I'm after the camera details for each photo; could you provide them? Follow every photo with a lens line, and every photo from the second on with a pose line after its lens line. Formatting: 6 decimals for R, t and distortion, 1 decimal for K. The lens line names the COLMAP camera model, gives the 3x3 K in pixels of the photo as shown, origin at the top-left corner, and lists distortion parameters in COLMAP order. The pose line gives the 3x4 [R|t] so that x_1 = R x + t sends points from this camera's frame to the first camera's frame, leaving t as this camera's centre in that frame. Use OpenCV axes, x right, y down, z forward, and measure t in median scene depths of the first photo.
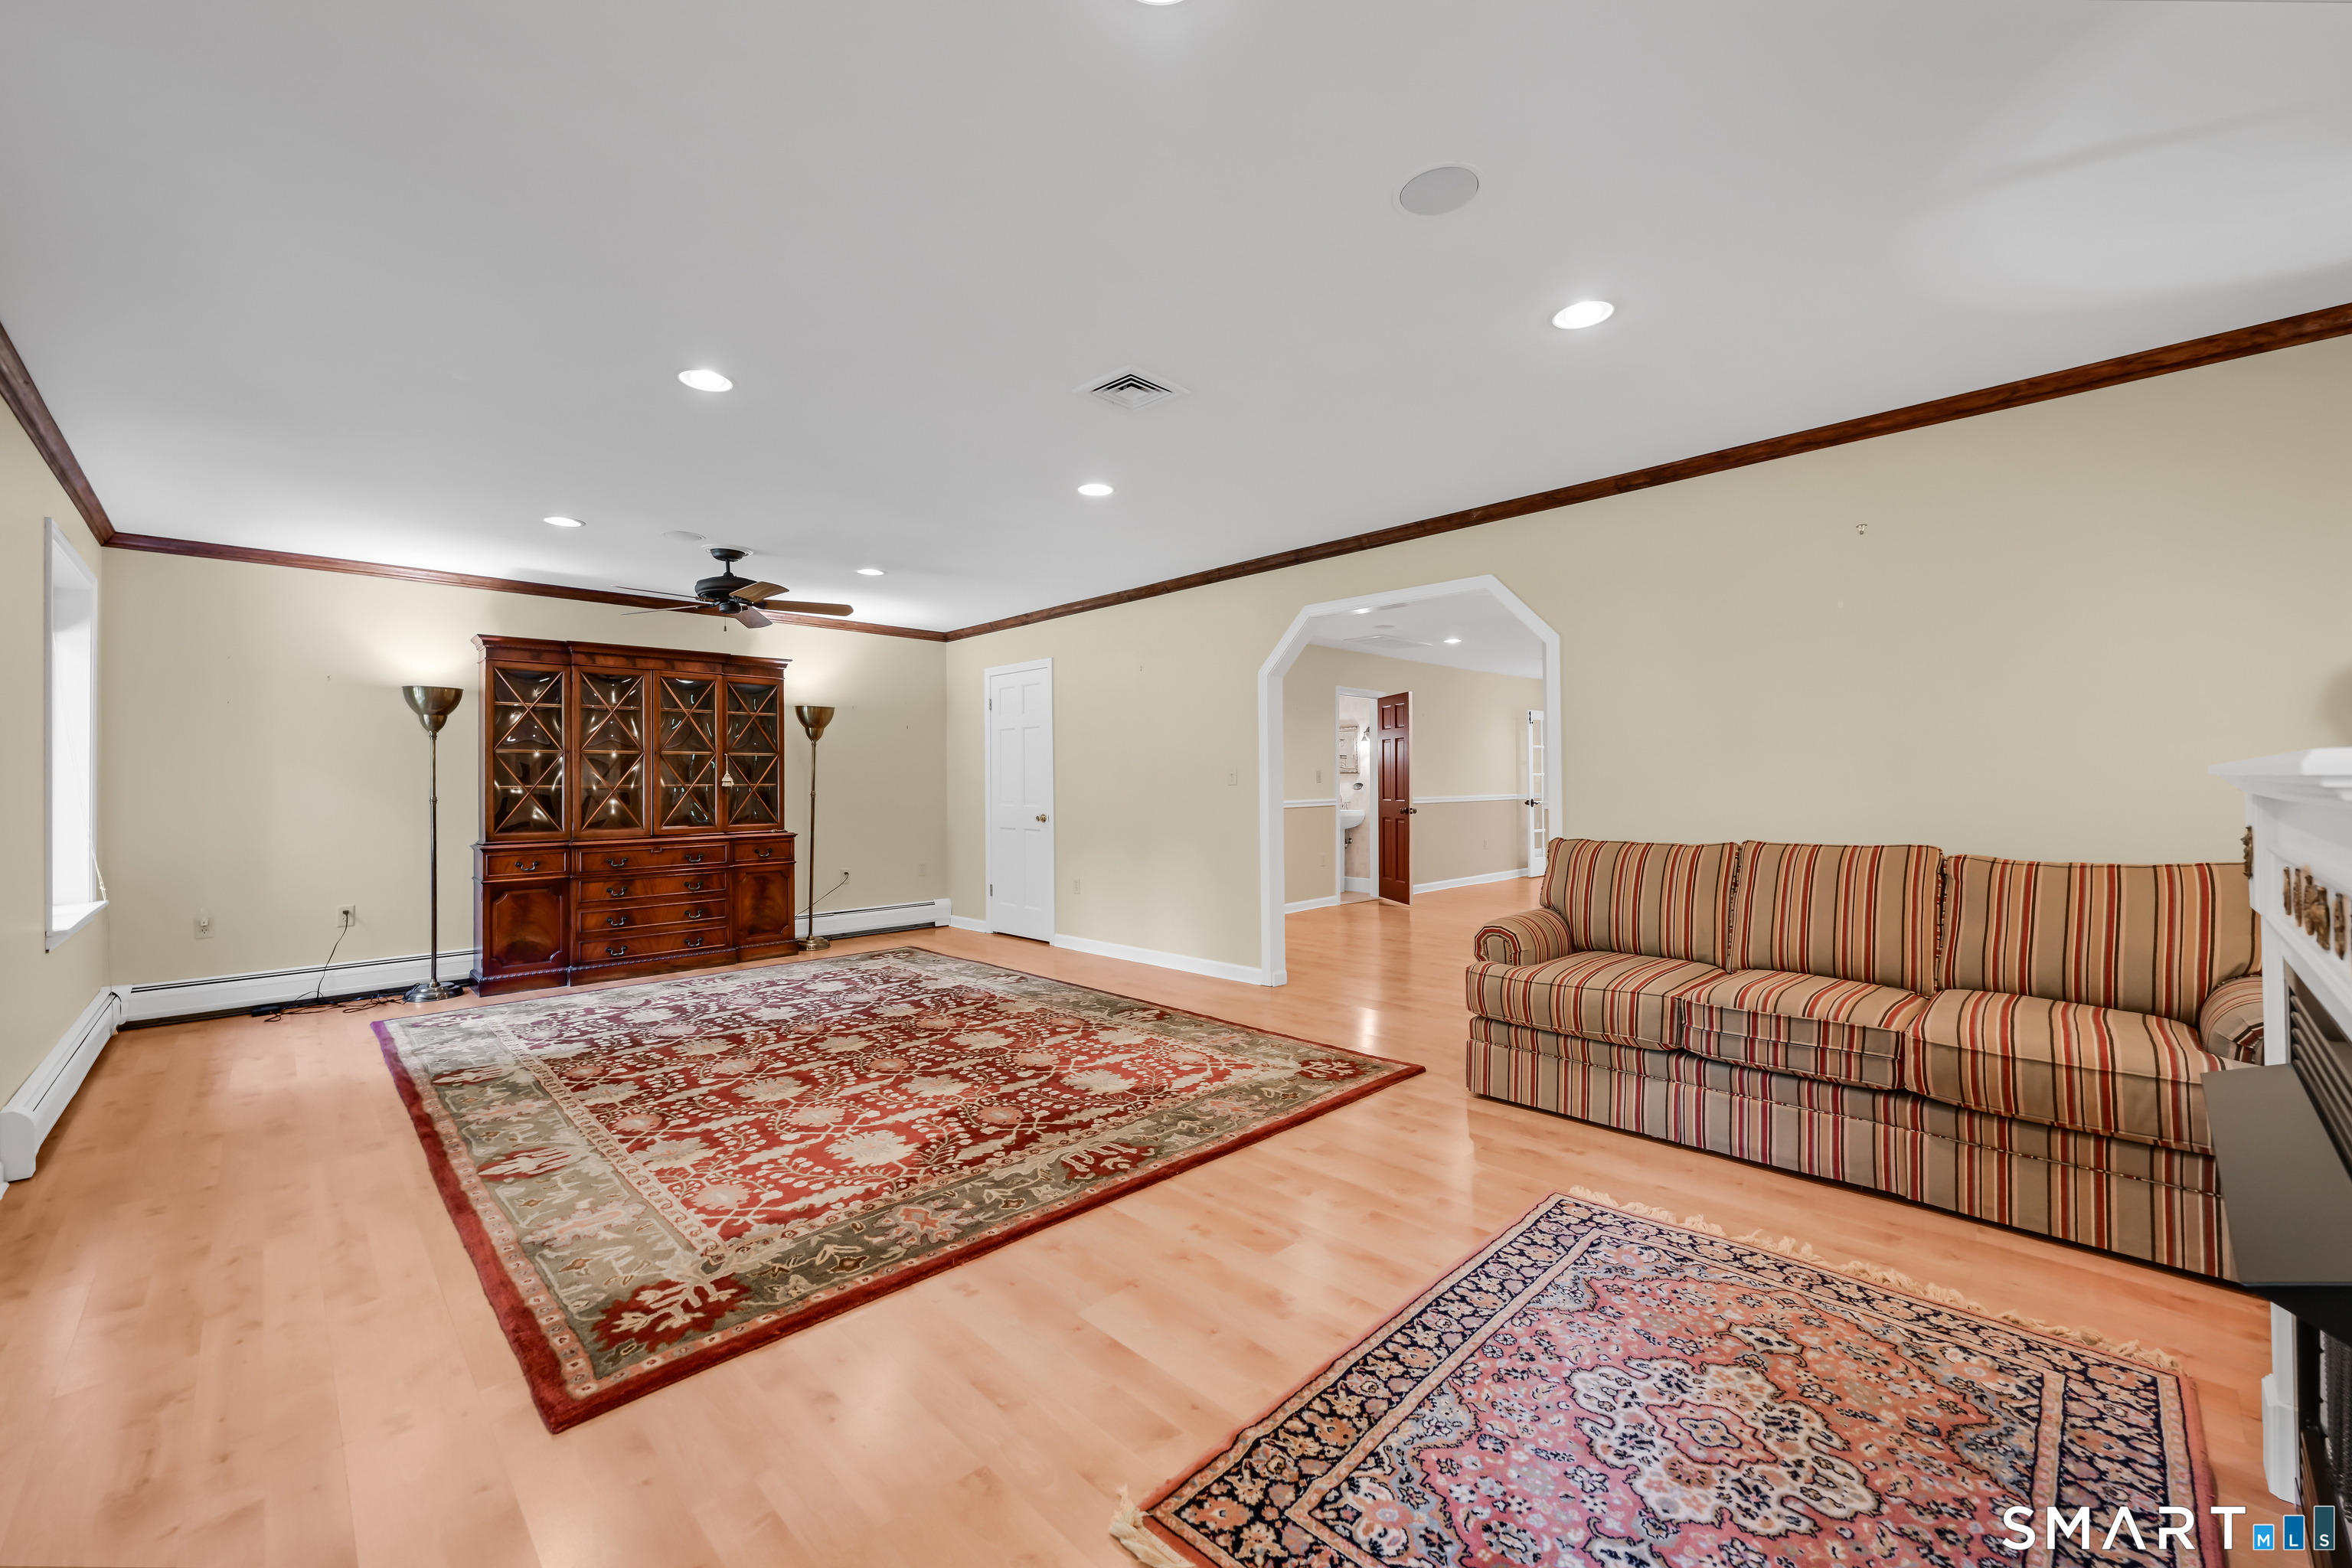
lens RADIAL K [[963.9, 0, 1136.4], [0, 963.9, 784.2], [0, 0, 1]] dist [0.006932, 0.000207]
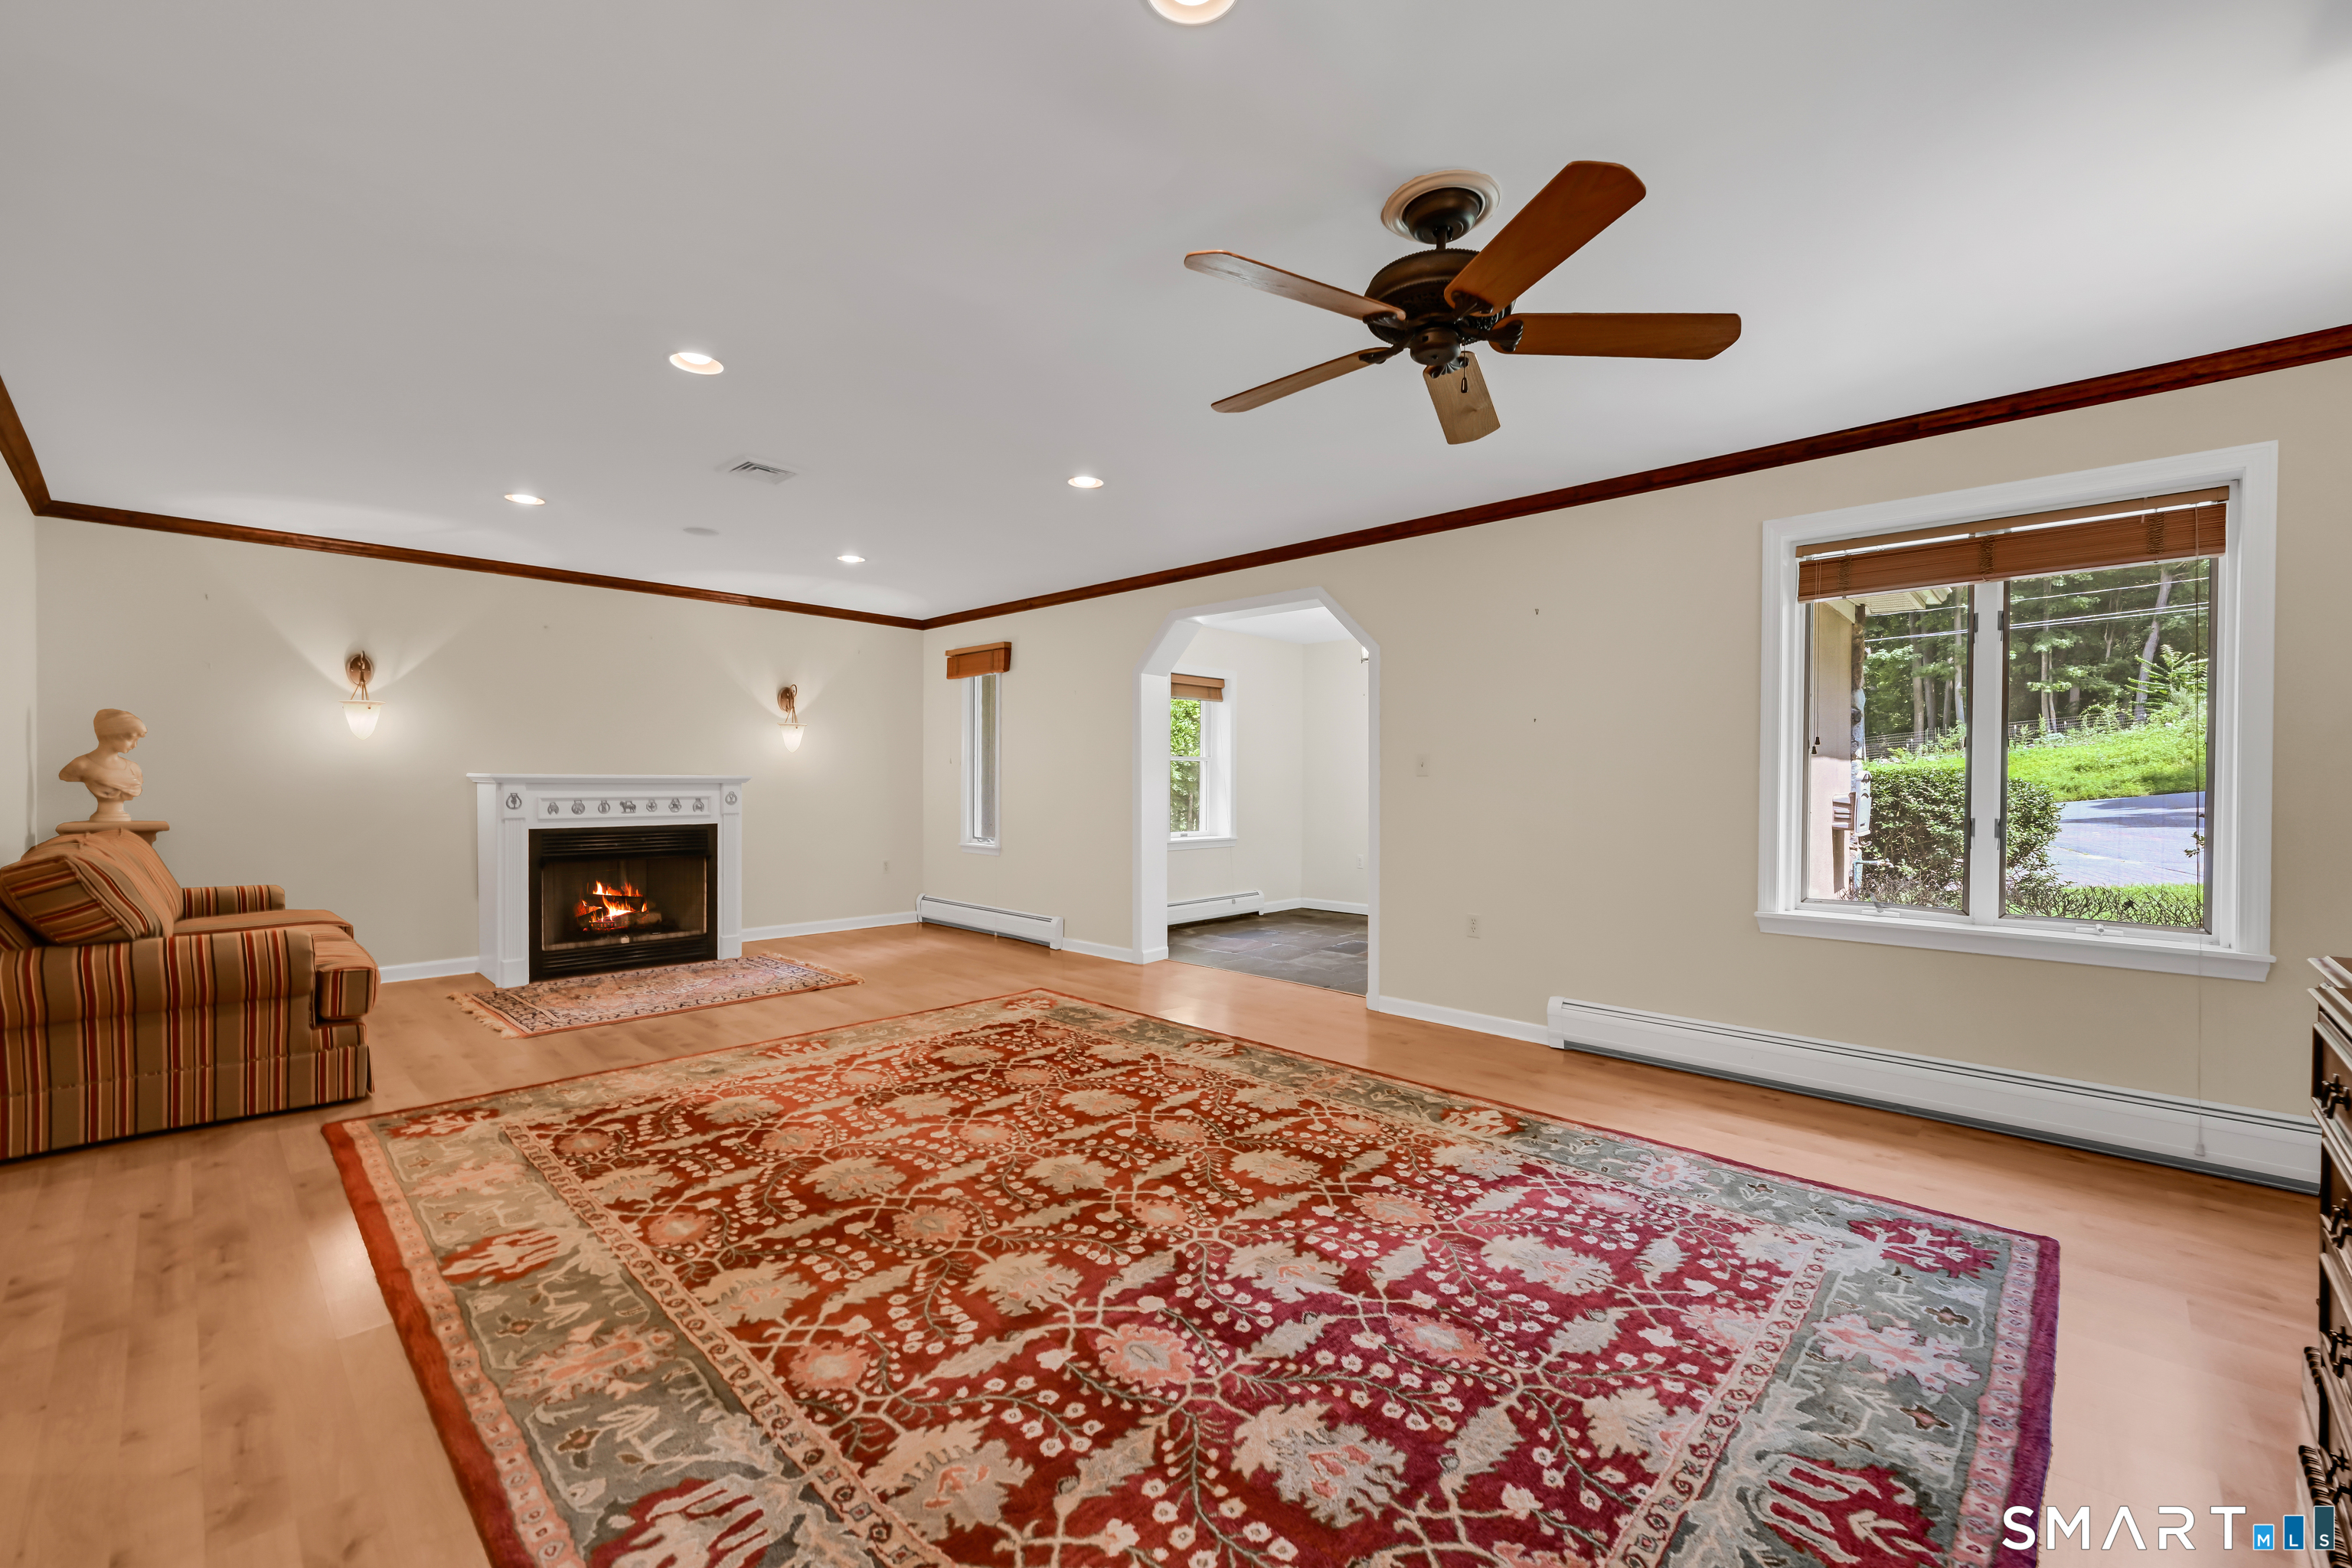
lens RADIAL K [[963.9, 0, 1136.4], [0, 963.9, 784.2], [0, 0, 1]] dist [0.006932, 0.000207]
pose [[-0.999278, 0.006317, -0.037465, -0.406638], [0.006194, 0.999975, 0.003404, 0.004960], [0.037486, 0.003169, -0.999292, 2.066110]]
